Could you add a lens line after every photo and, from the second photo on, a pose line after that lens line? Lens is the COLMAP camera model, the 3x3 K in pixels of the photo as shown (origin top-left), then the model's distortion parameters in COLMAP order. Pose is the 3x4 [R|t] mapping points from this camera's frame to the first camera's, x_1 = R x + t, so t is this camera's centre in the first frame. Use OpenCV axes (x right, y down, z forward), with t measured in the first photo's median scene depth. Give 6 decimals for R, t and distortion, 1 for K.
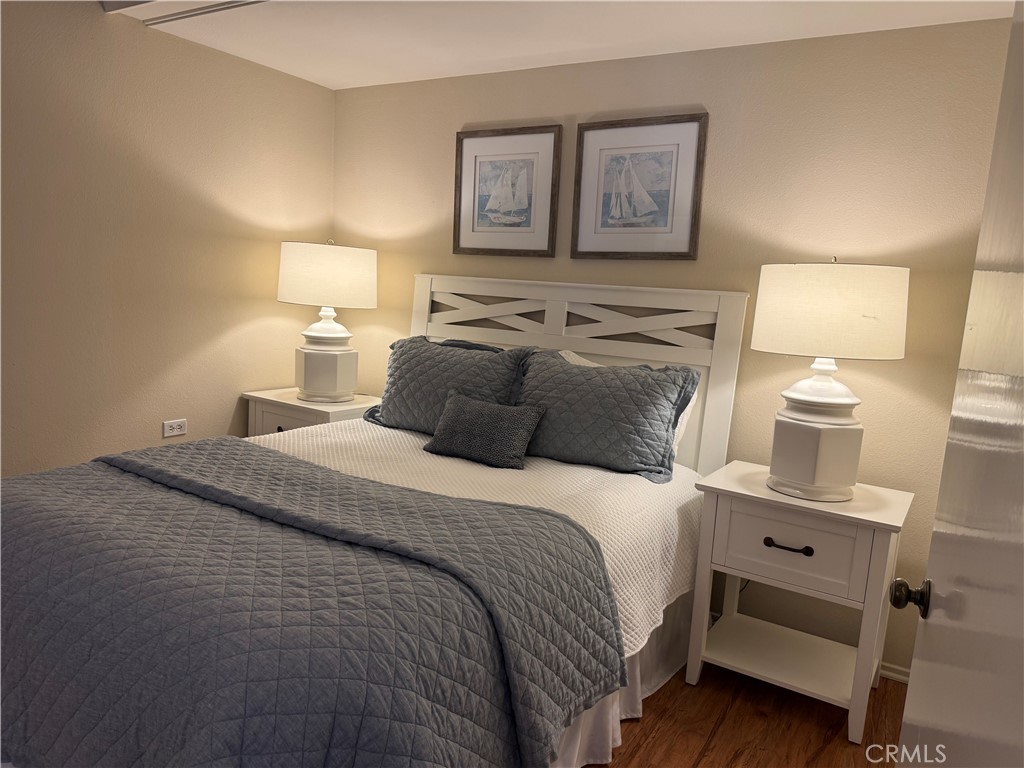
lens RADIAL K [[721.9, 0, 509.7], [0, 721.9, 388.1], [0, 0, 1]] dist [0.114522, -0.201643]
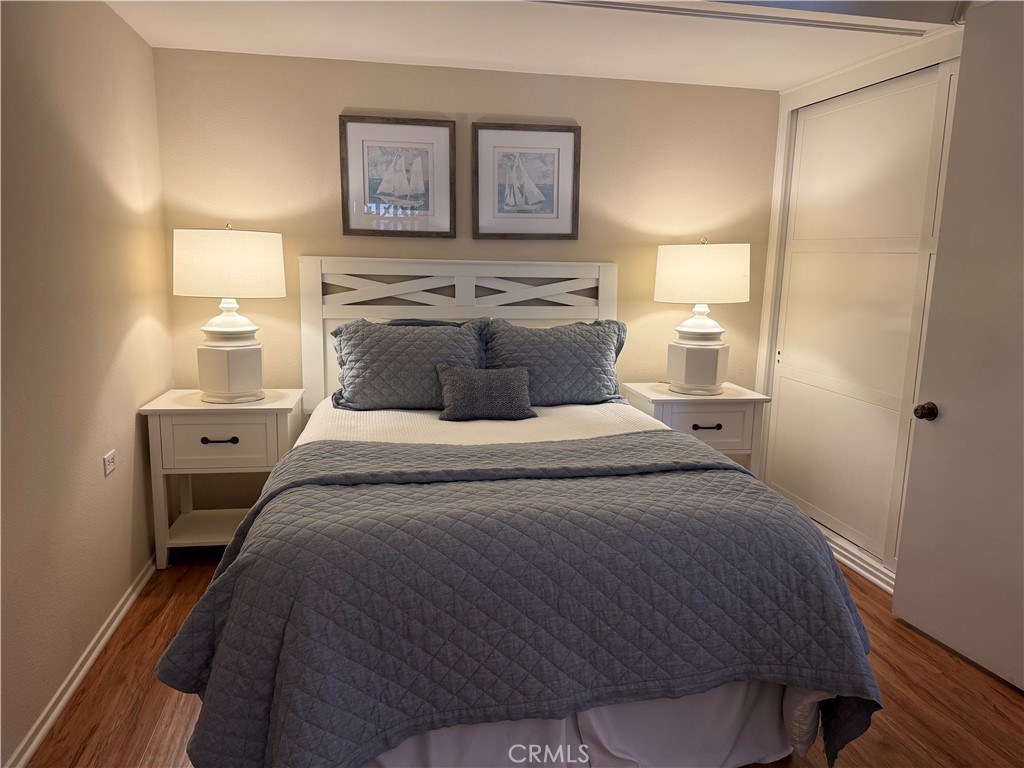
lens RADIAL K [[721.9, 0, 509.7], [0, 721.9, 388.1], [0, 0, 1]] dist [0.114522, -0.201643]
pose [[0.731567, -0.166166, 0.661210, -0.687020], [0.123489, 0.986098, 0.111184, -0.065569], [-0.670493, 0.000314, 0.741916, 0.097085]]
